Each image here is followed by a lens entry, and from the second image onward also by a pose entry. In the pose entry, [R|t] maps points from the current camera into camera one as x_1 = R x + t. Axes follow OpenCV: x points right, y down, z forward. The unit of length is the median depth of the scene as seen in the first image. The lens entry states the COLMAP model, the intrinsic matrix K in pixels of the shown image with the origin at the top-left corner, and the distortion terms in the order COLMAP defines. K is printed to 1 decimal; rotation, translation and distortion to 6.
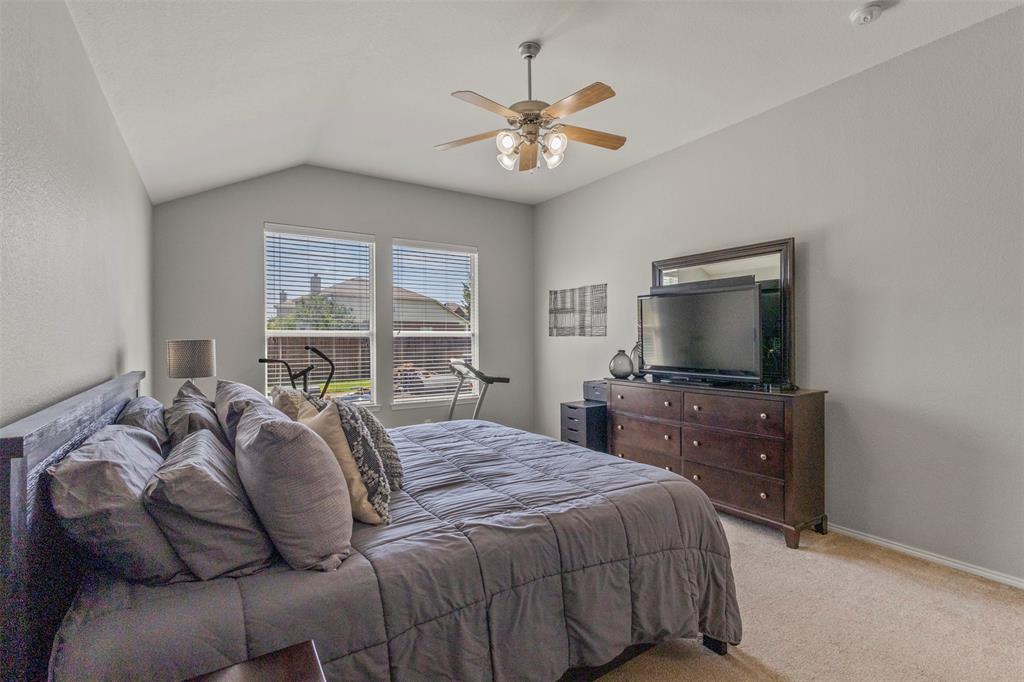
lens RADIAL K [[470.2, 0, 533.9], [0, 470.2, 338.6], [0, 0, 1]] dist [-0.001063, 0.000227]
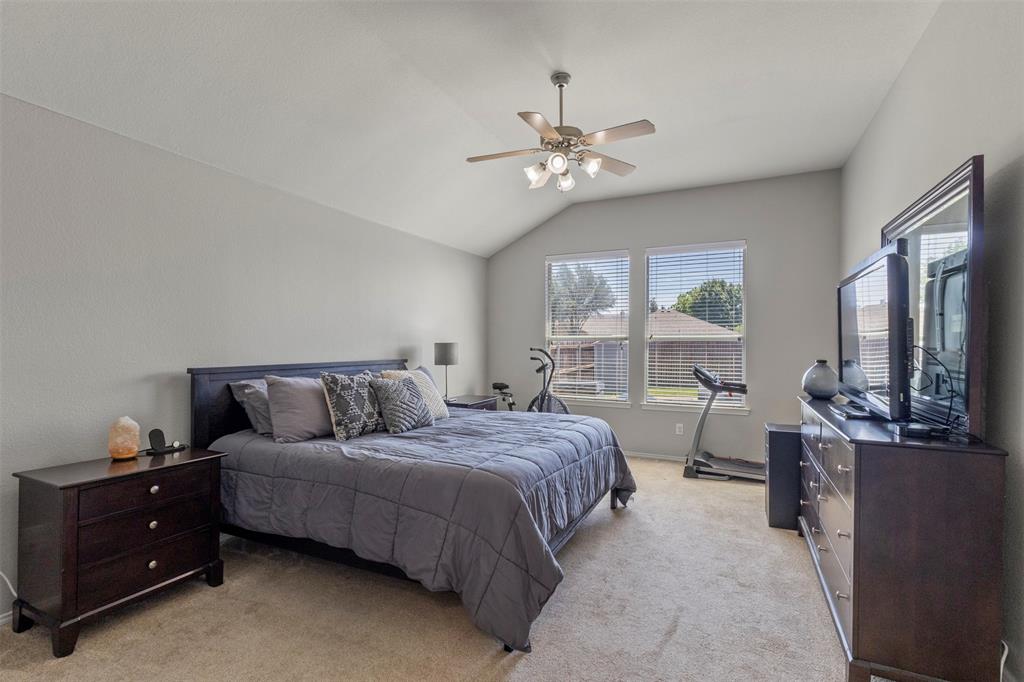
lens RADIAL K [[470.2, 0, 506.5], [0, 470.2, 343.4], [0, 0, 1]] dist [-0.001063, 0.000227]
pose [[0.524151, 0.010572, -0.851560, 0.965151], [-0.005380, 0.999944, 0.009102, -0.009475], [0.851608, -0.000189, 0.524178, 0.345759]]
